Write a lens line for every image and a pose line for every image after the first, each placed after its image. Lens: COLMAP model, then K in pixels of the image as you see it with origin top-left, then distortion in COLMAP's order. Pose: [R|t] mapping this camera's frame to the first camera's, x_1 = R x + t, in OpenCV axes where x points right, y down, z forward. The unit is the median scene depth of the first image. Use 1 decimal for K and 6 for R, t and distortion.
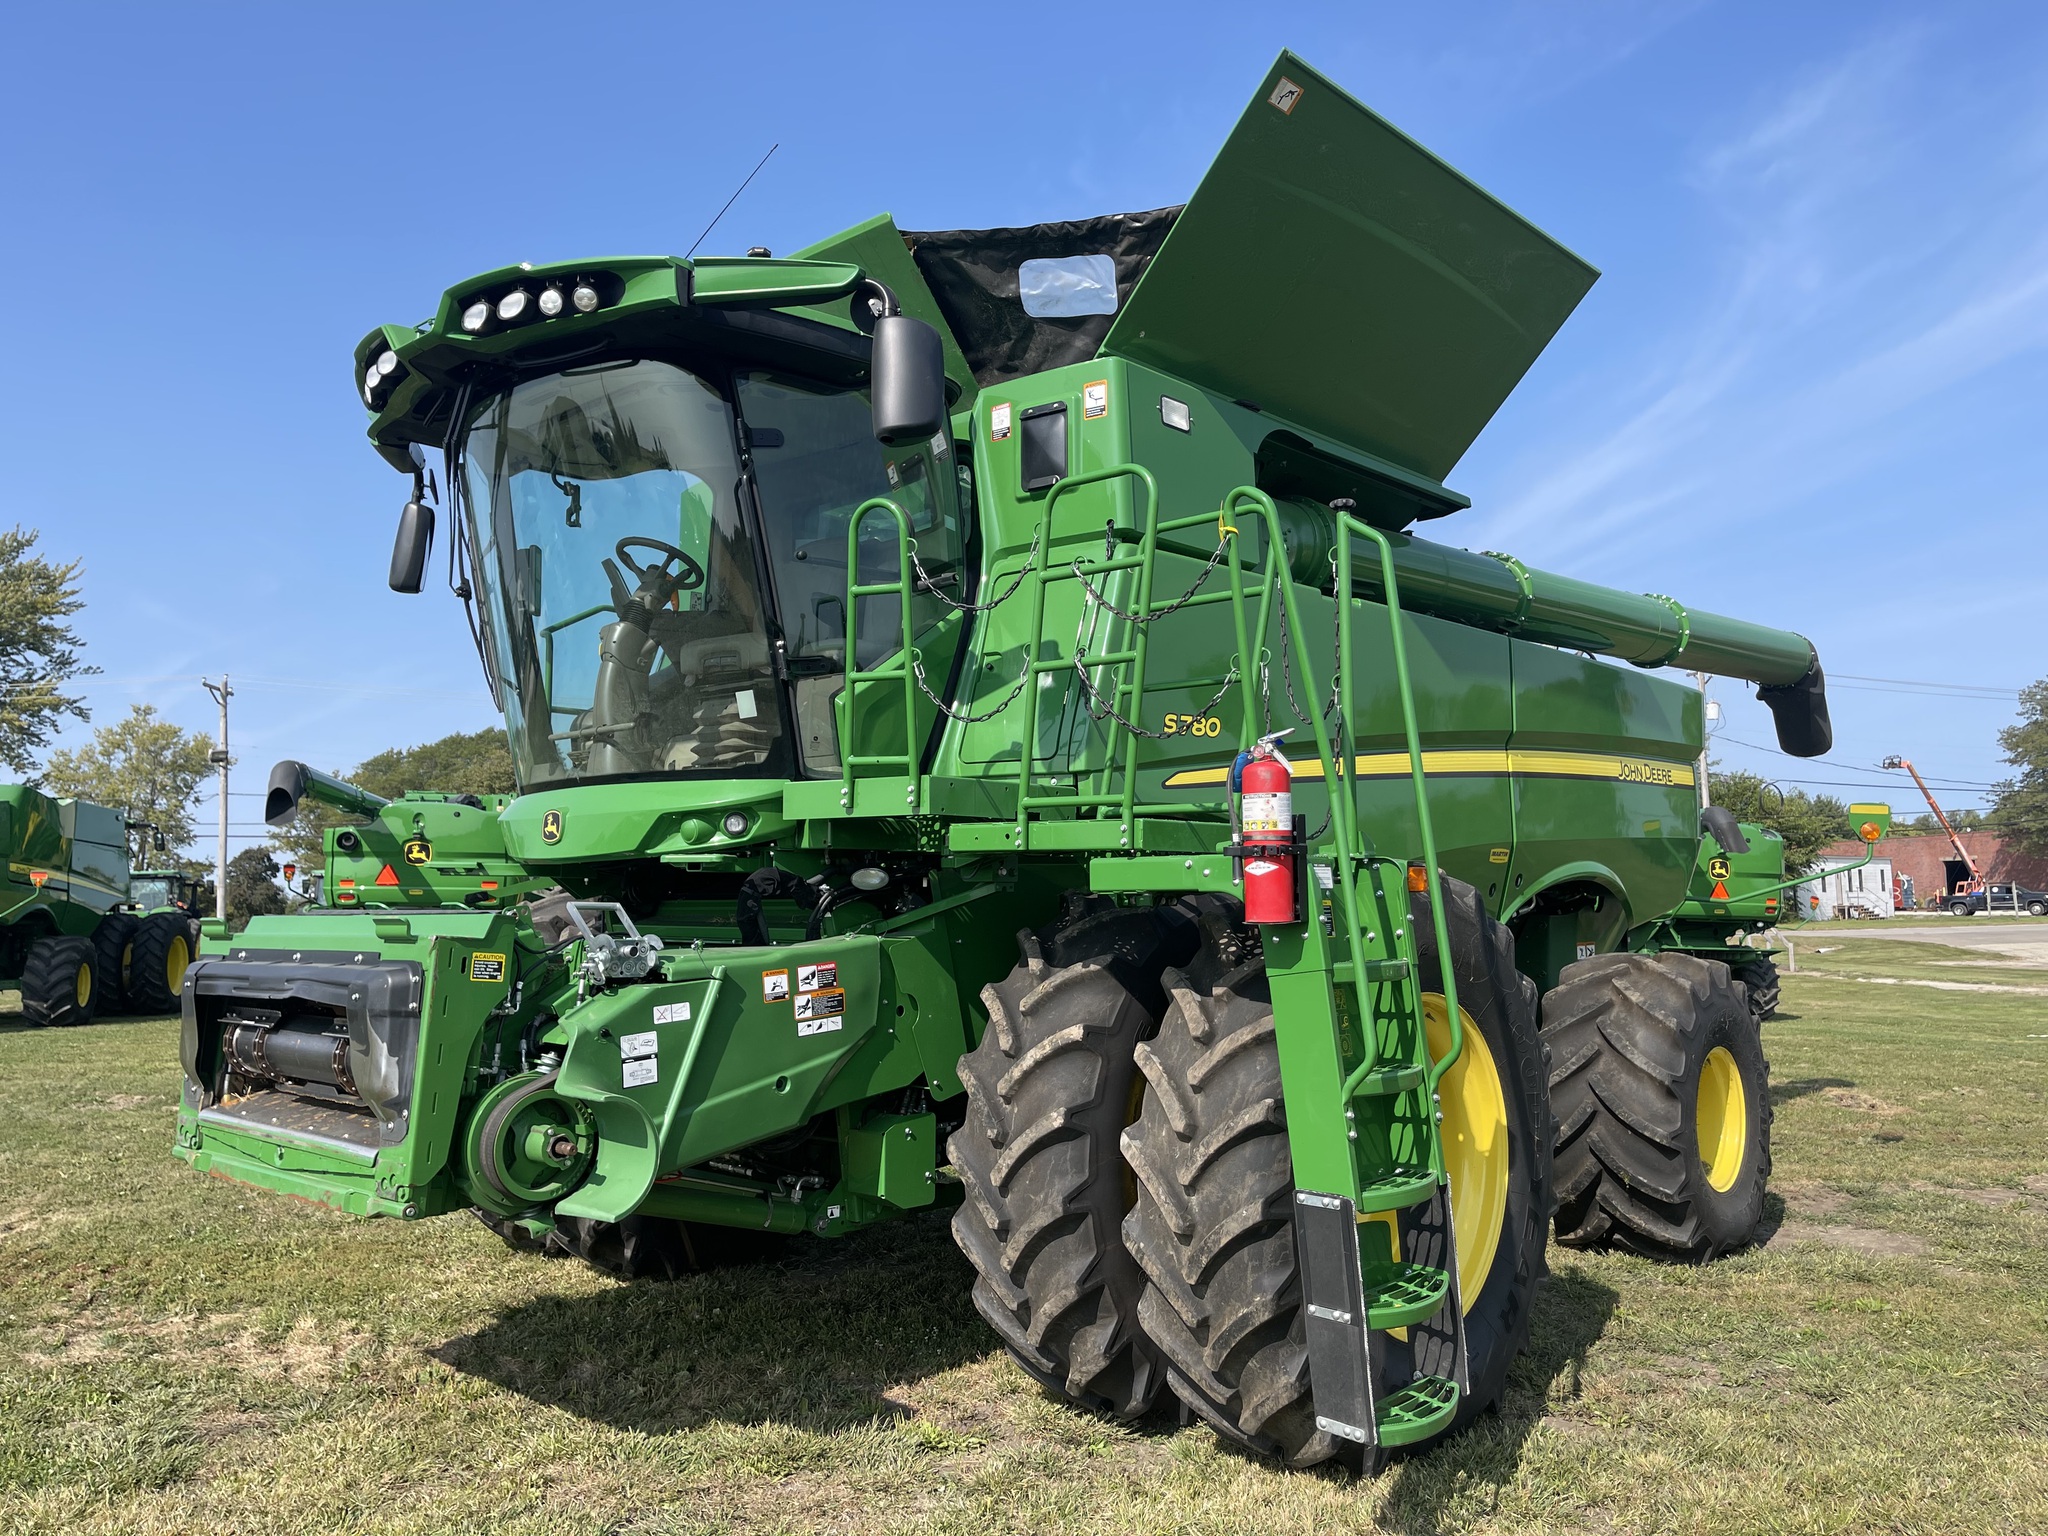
lens RADIAL K [[1523.3, 0, 960.5], [0, 1523.3, 764.3], [0, 0, 1]] dist [0.056642, -0.104542]
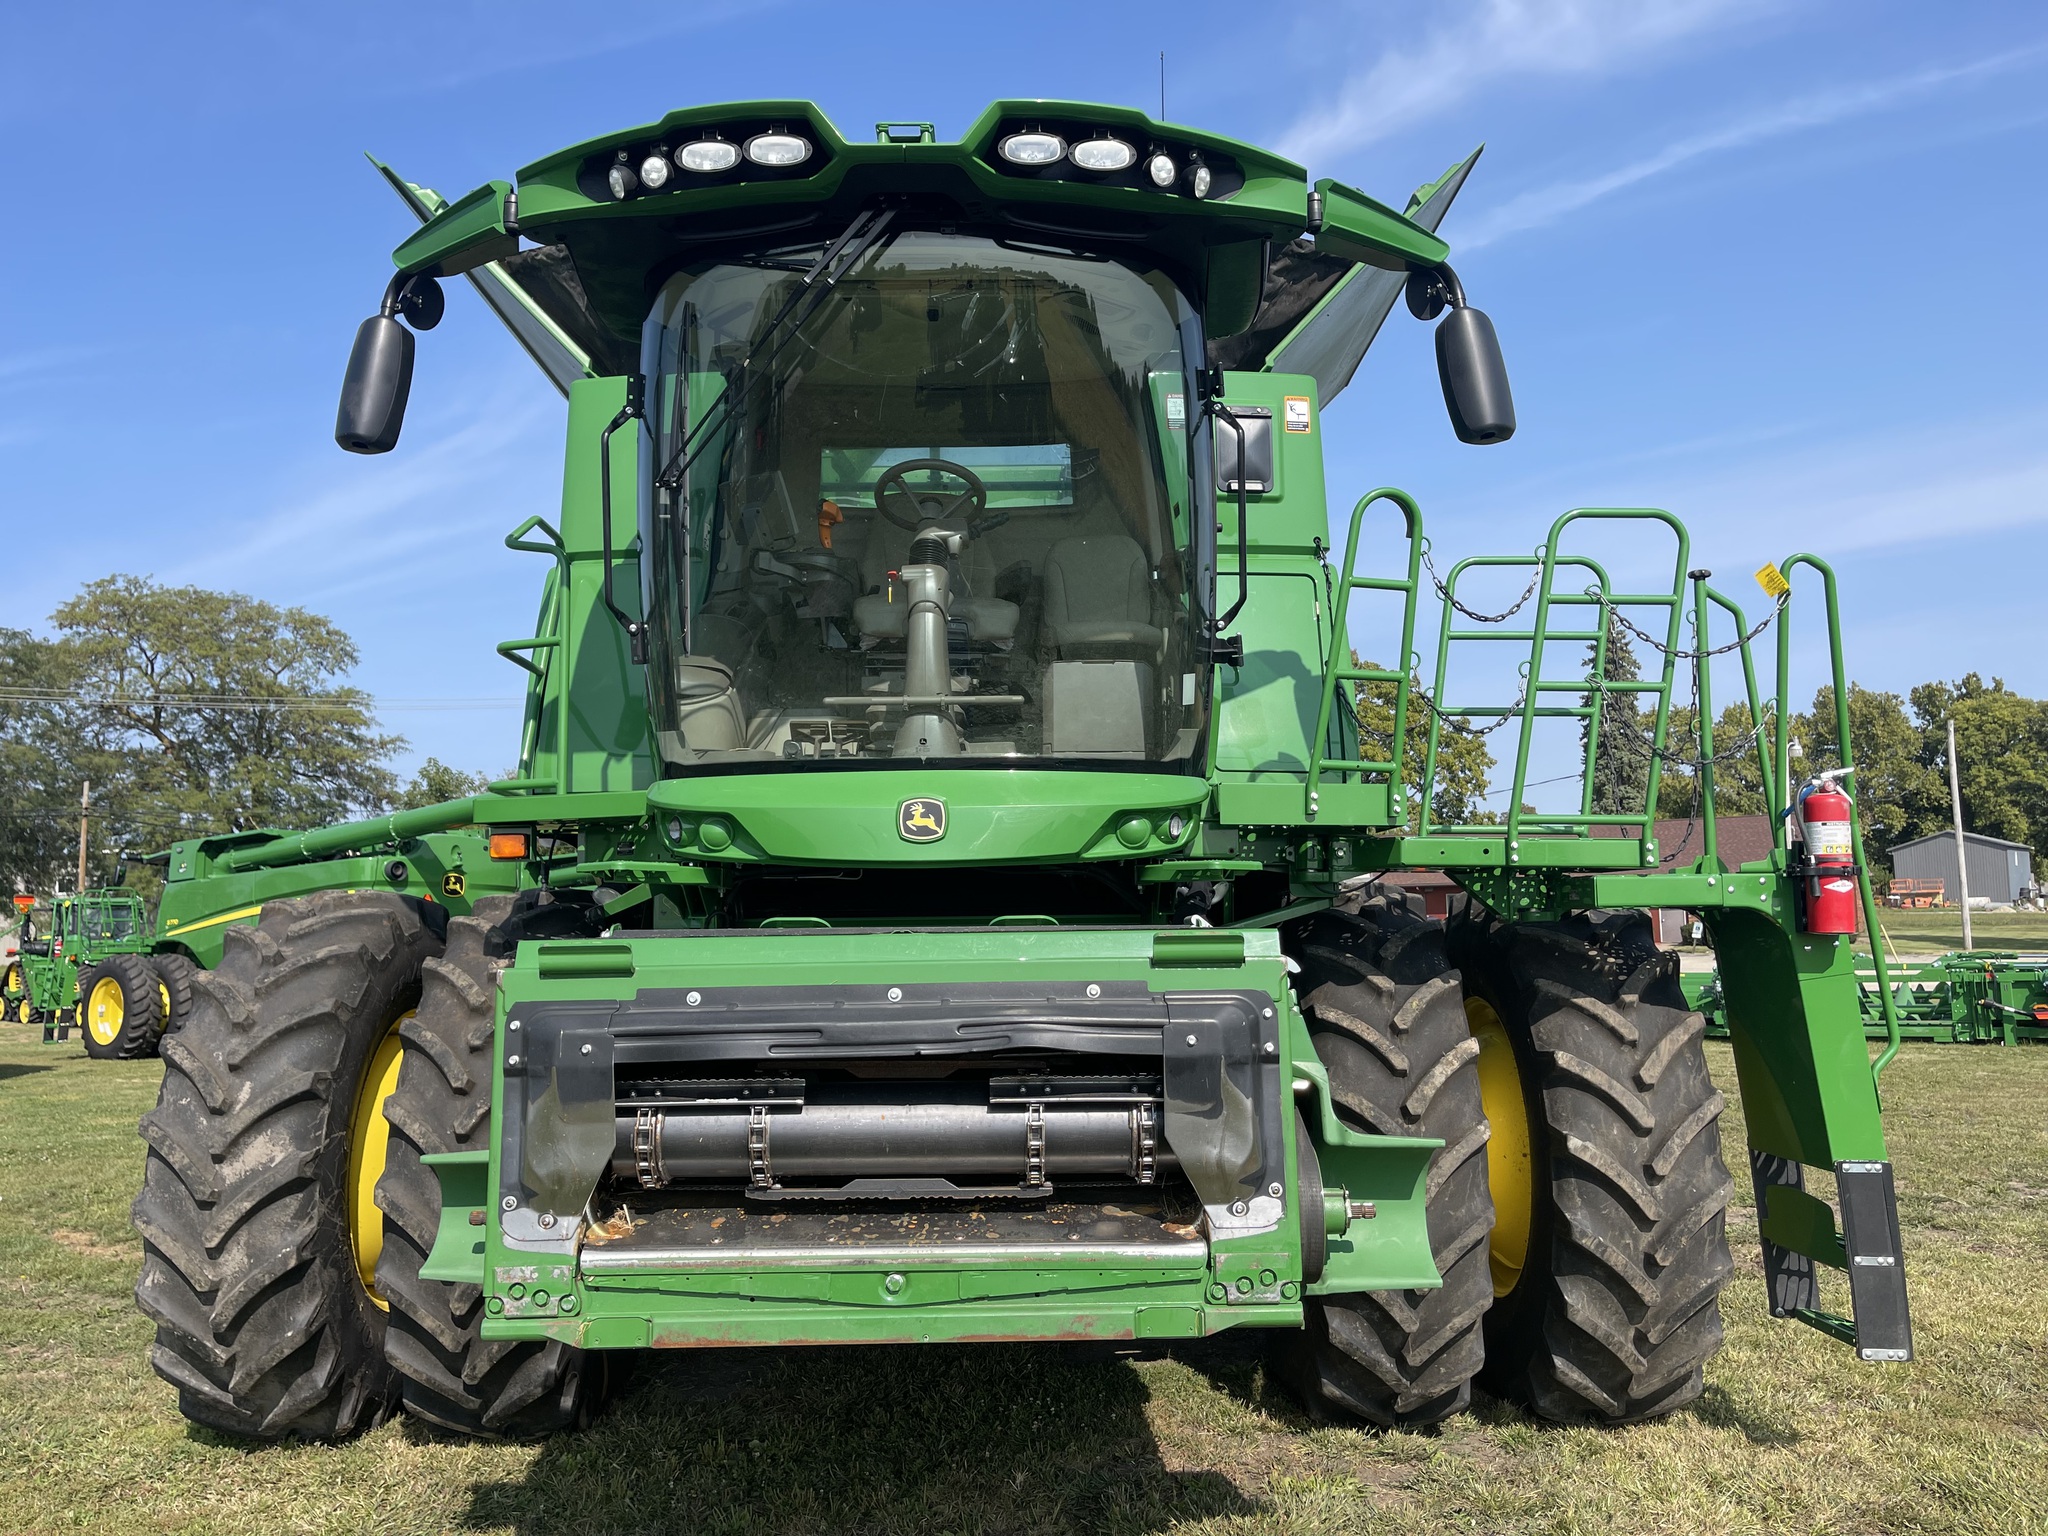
lens RADIAL K [[1553.8, 0, 1033.4], [0, 1553.8, 782.6], [0, 0, 1]] dist [0.074568, -0.114194]
pose [[0.731324, 0.059006, 0.679473, -0.212500], [-0.056822, 0.998058, -0.025515, 0.010890], [-0.679659, -0.019949, 0.733257, 0.108439]]
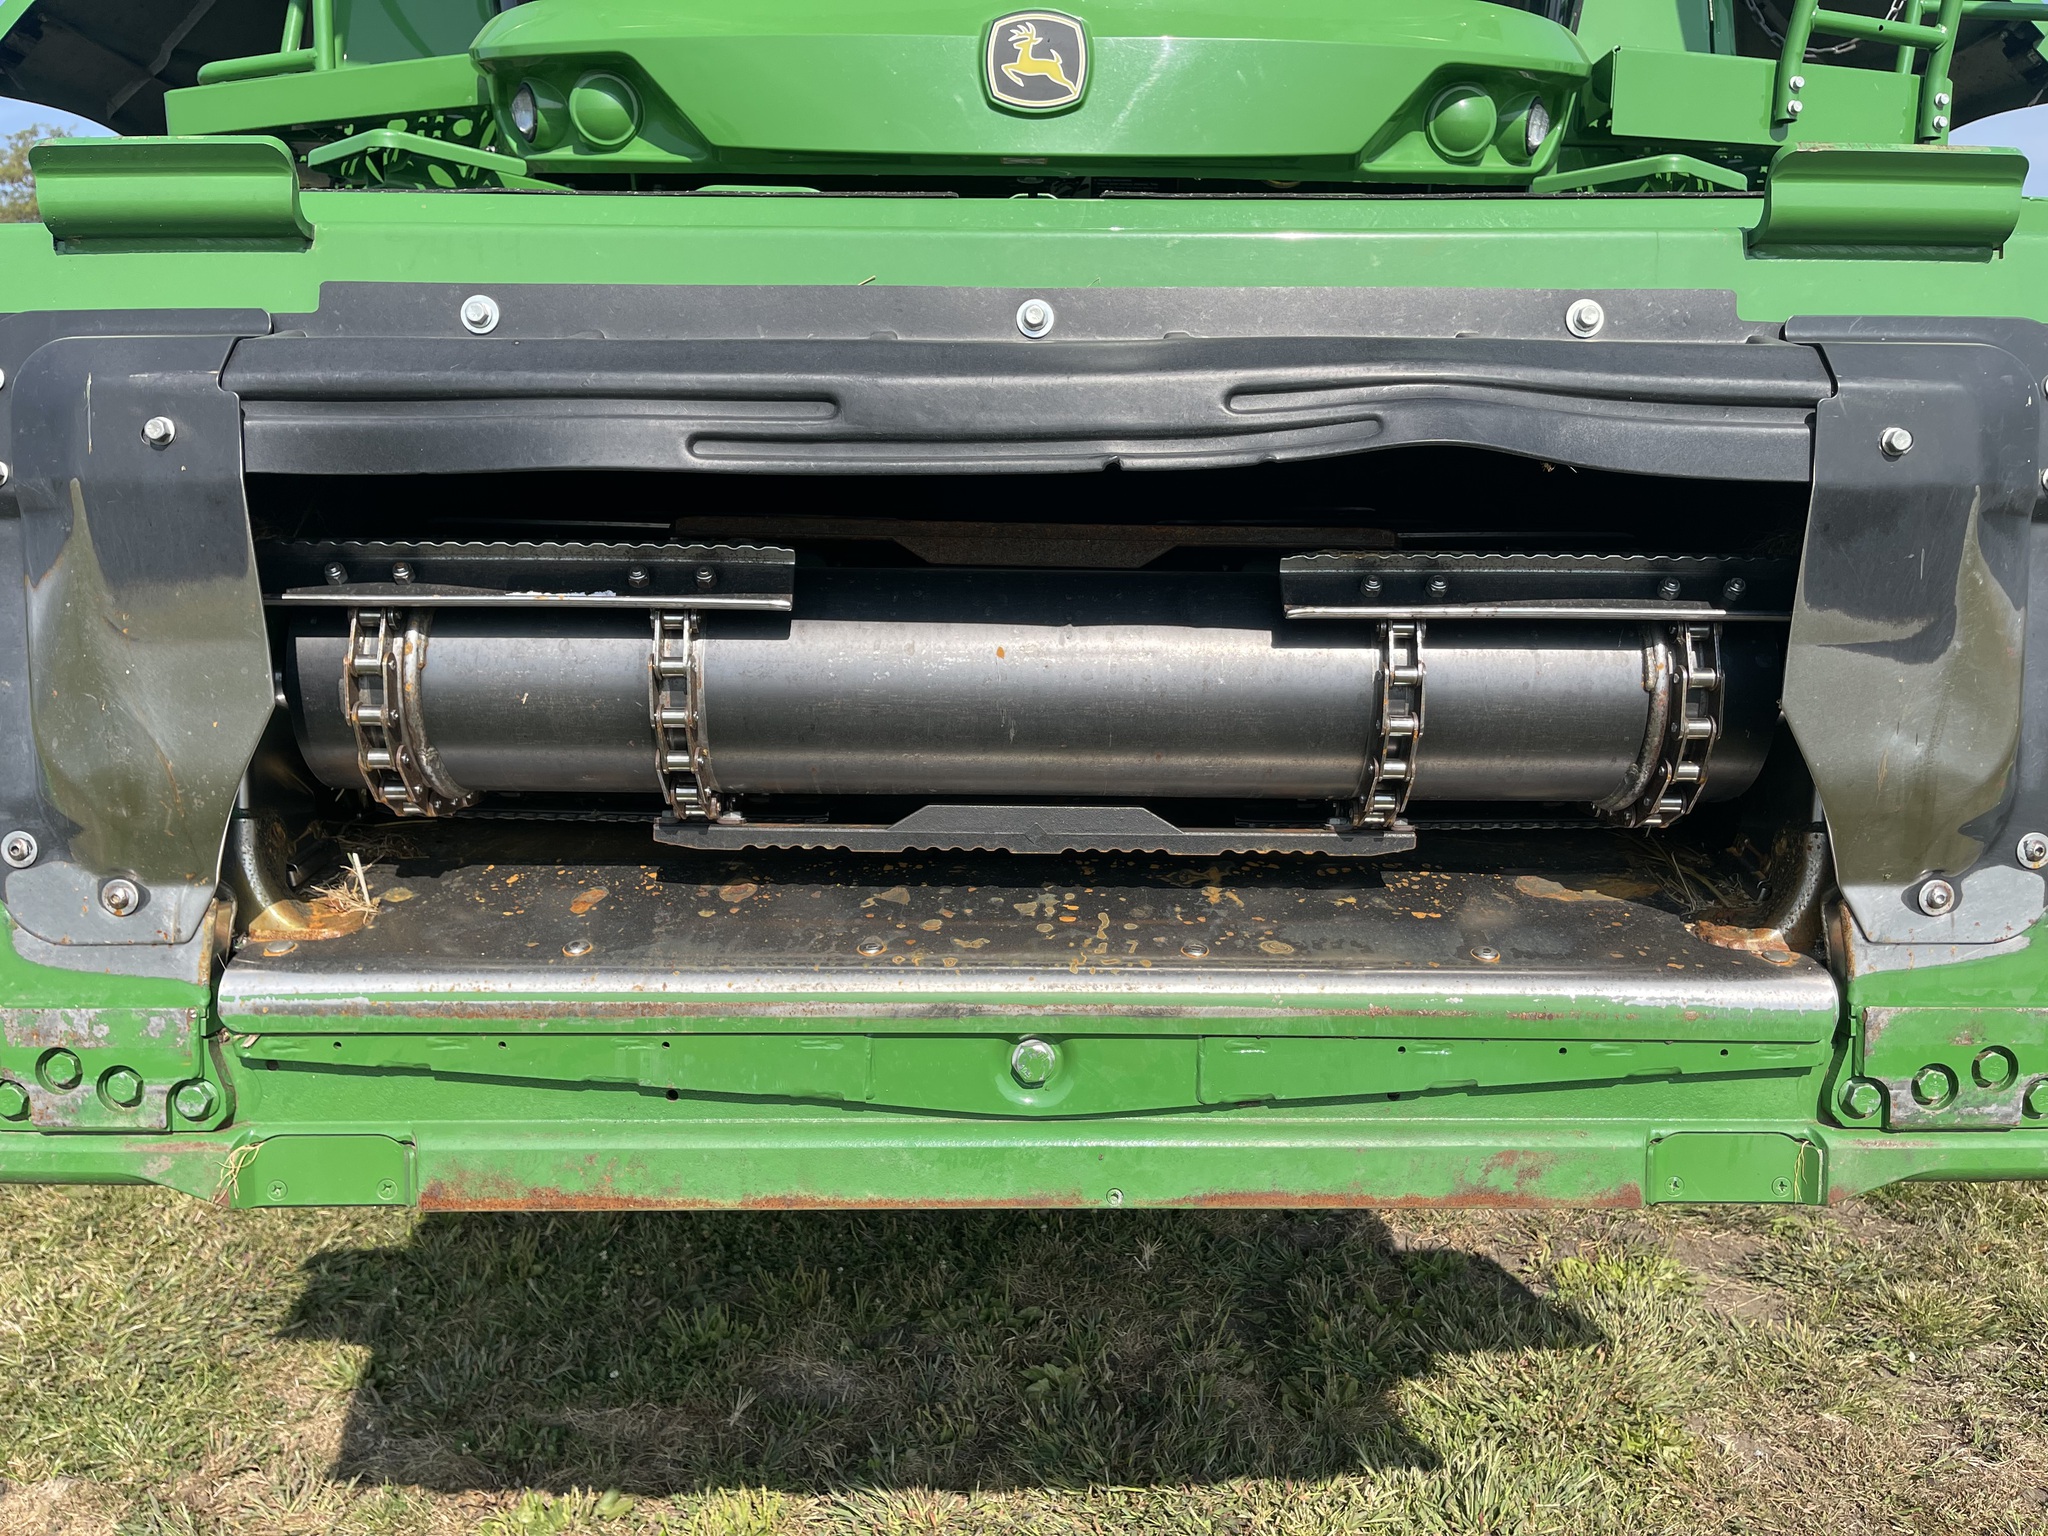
lens RADIAL K [[1553.8, 0, 1033.4], [0, 1553.8, 782.6], [0, 0, 1]] dist [0.074568, -0.114194]
pose [[0.730882, -0.092378, 0.676223, -0.149284], [-0.073760, 0.974303, 0.212821, 0.035683], [-0.678506, -0.205425, 0.705287, 0.197002]]
